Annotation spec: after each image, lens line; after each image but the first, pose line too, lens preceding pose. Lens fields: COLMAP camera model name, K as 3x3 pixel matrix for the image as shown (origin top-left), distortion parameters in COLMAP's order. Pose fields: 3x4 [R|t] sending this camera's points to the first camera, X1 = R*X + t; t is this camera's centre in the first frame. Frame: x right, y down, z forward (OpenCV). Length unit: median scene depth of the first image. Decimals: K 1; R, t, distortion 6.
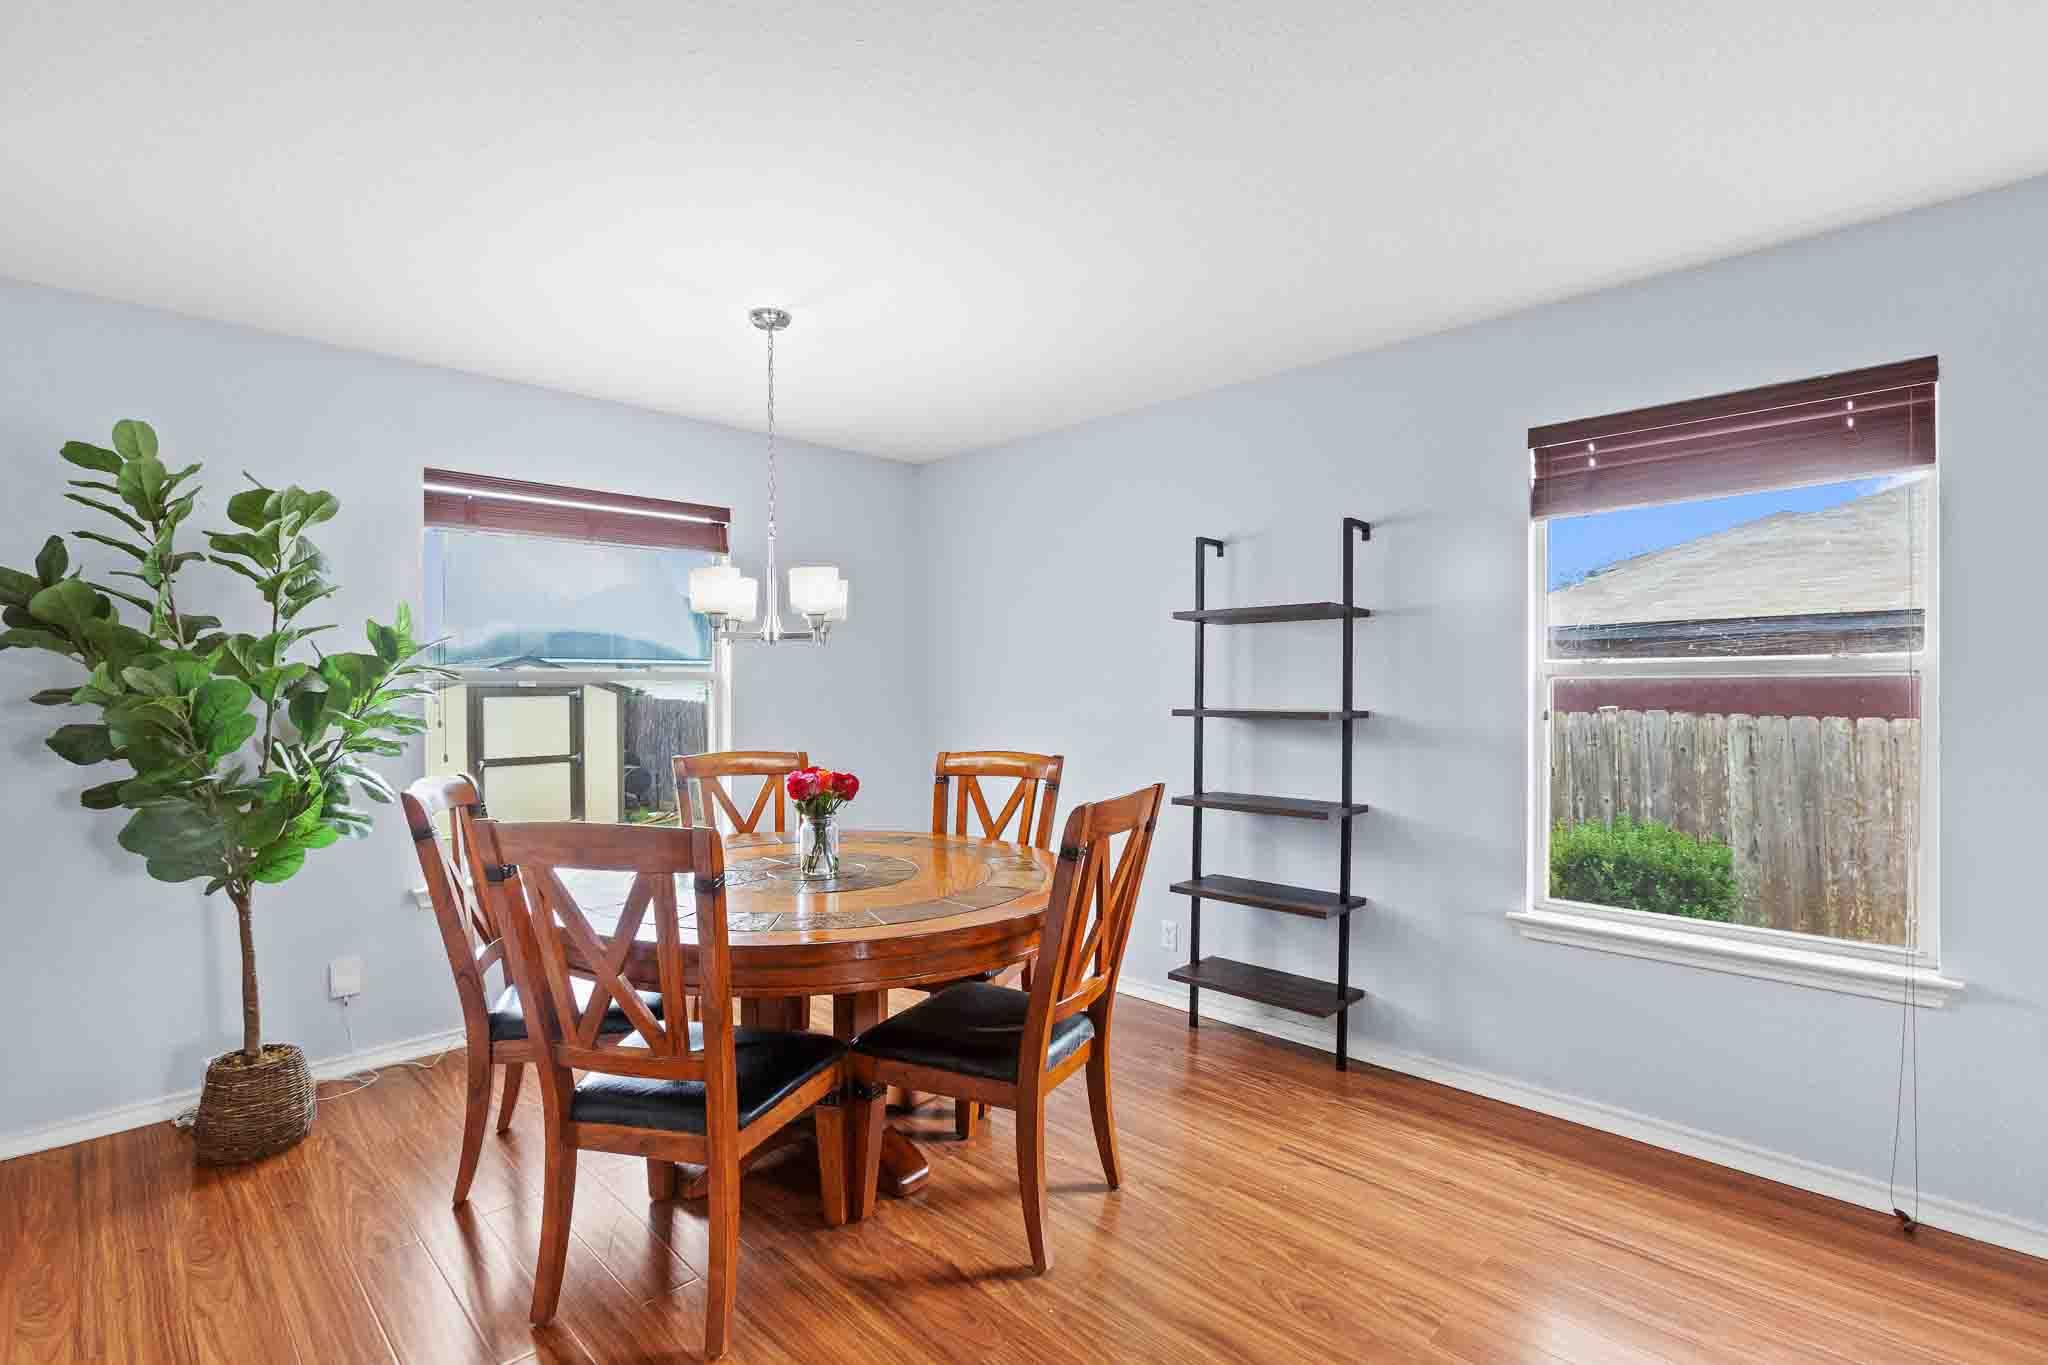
lens RADIAL K [[940.0, 0, 1024.0], [0, 940.0, 682.5], [0, 0, 1]] dist [-0.000071, 0.000088]
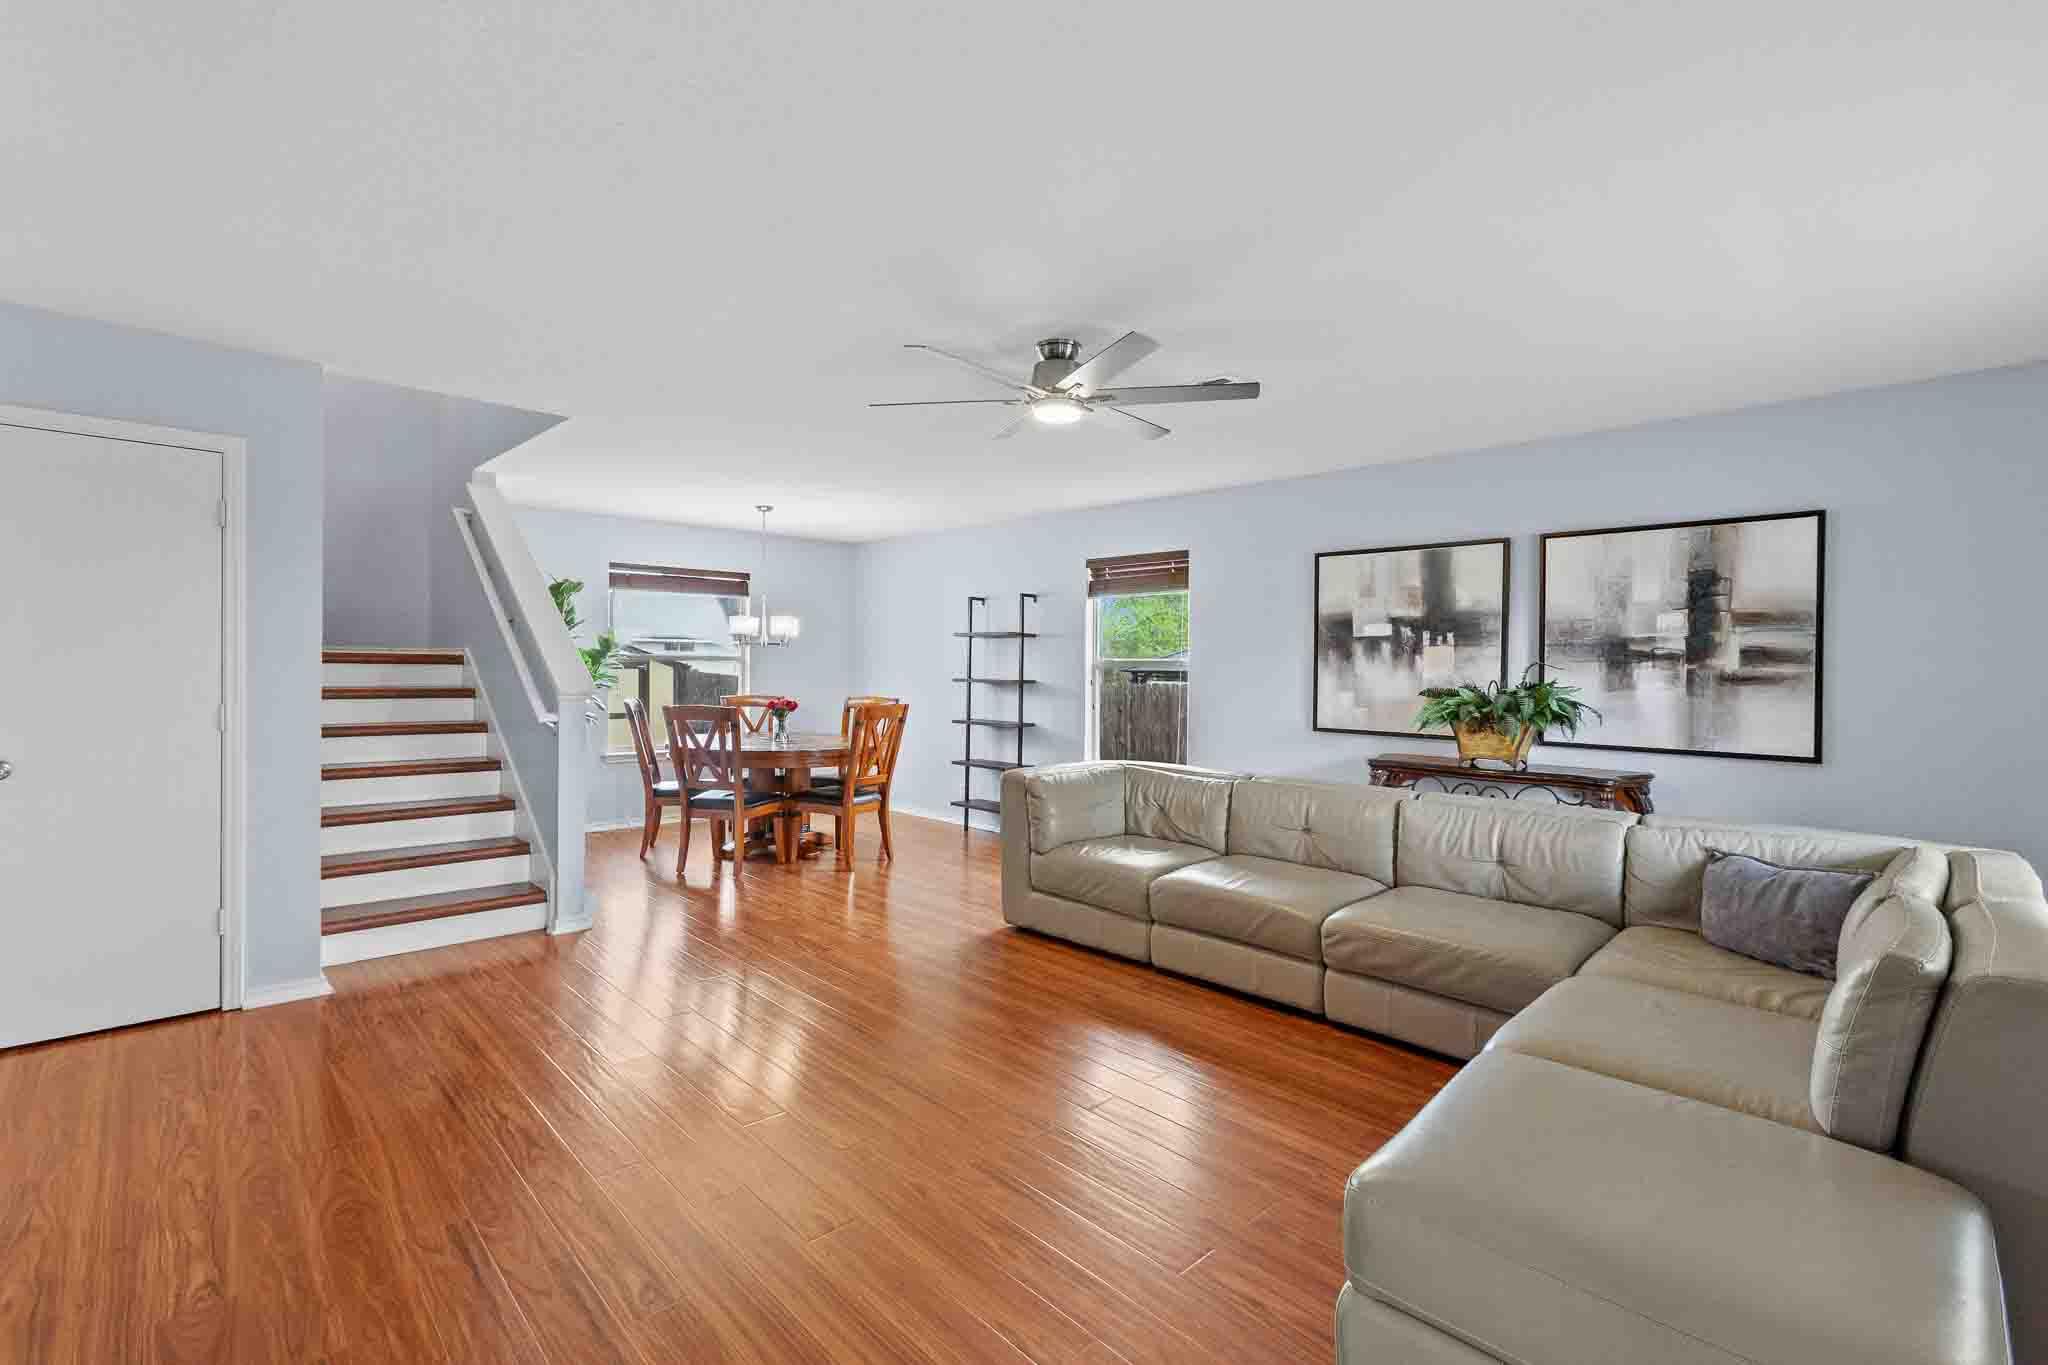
lens RADIAL K [[940.0, 0, 1024.0], [0, 940.0, 682.5], [0, 0, 1]] dist [-0.000071, 0.000088]
pose [[0.999288, 0.015642, -0.034327, 0.425540], [-0.014924, 0.999666, 0.021078, -0.010465], [0.034645, -0.020551, 0.999188, -1.222022]]
